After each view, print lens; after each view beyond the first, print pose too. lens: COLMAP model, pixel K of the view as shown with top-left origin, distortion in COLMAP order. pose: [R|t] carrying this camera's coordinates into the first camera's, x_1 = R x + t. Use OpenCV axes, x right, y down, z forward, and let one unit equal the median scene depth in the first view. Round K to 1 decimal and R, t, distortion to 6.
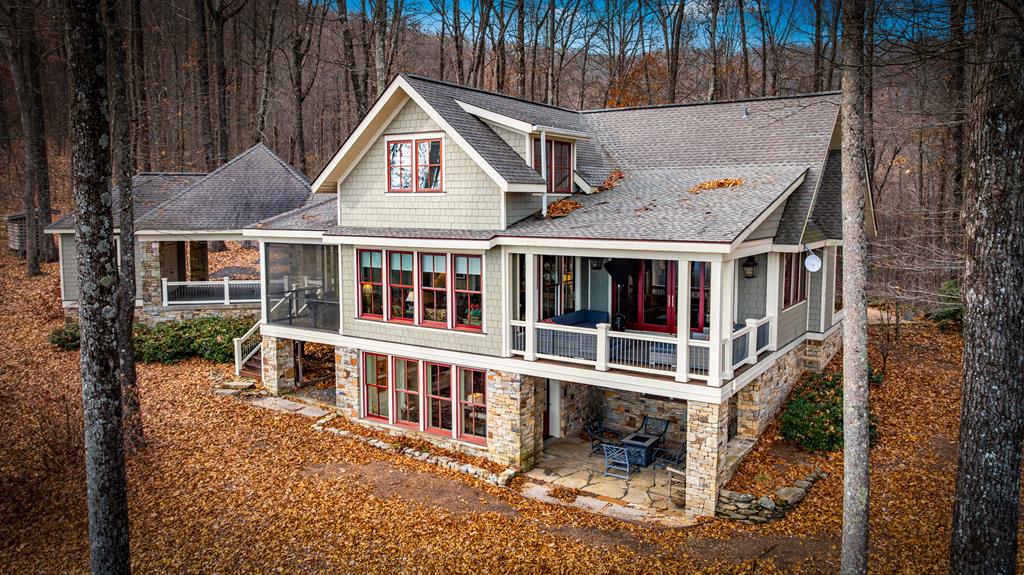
lens RADIAL K [[732.3, 0, 512.0], [0, 732.3, 287.5], [0, 0, 1]] dist [-0.006877, -0.003233]
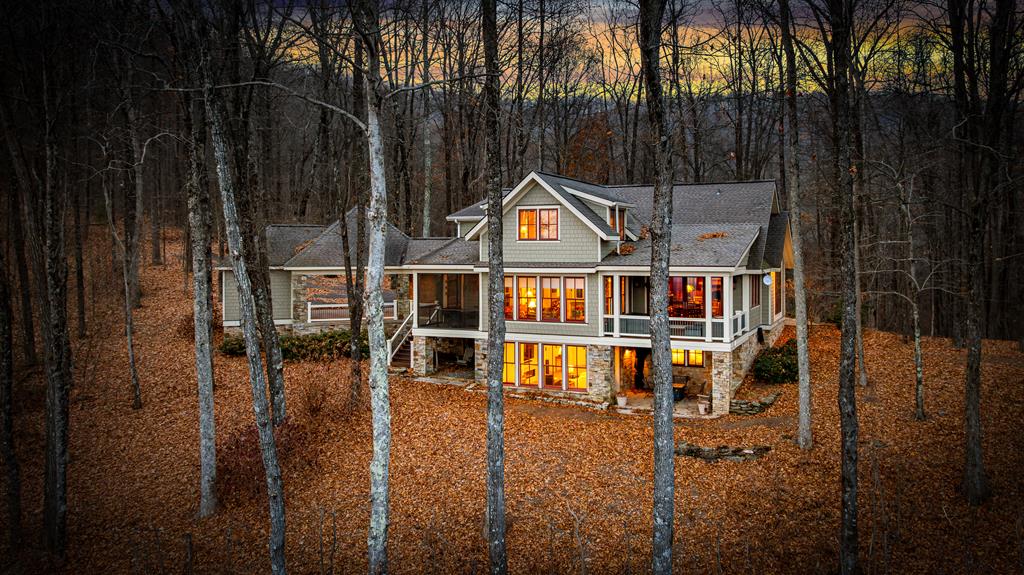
lens RADIAL K [[825.0, 0, 512.0], [0, 825.0, 287.5], [0, 0, 1]] dist [0.000153, 0.000244]
pose [[0.987537, -0.009483, 0.157102, -0.499564], [0.020148, 0.997587, -0.066436, 0.101744], [-0.156093, 0.068773, 0.985345, -0.843499]]
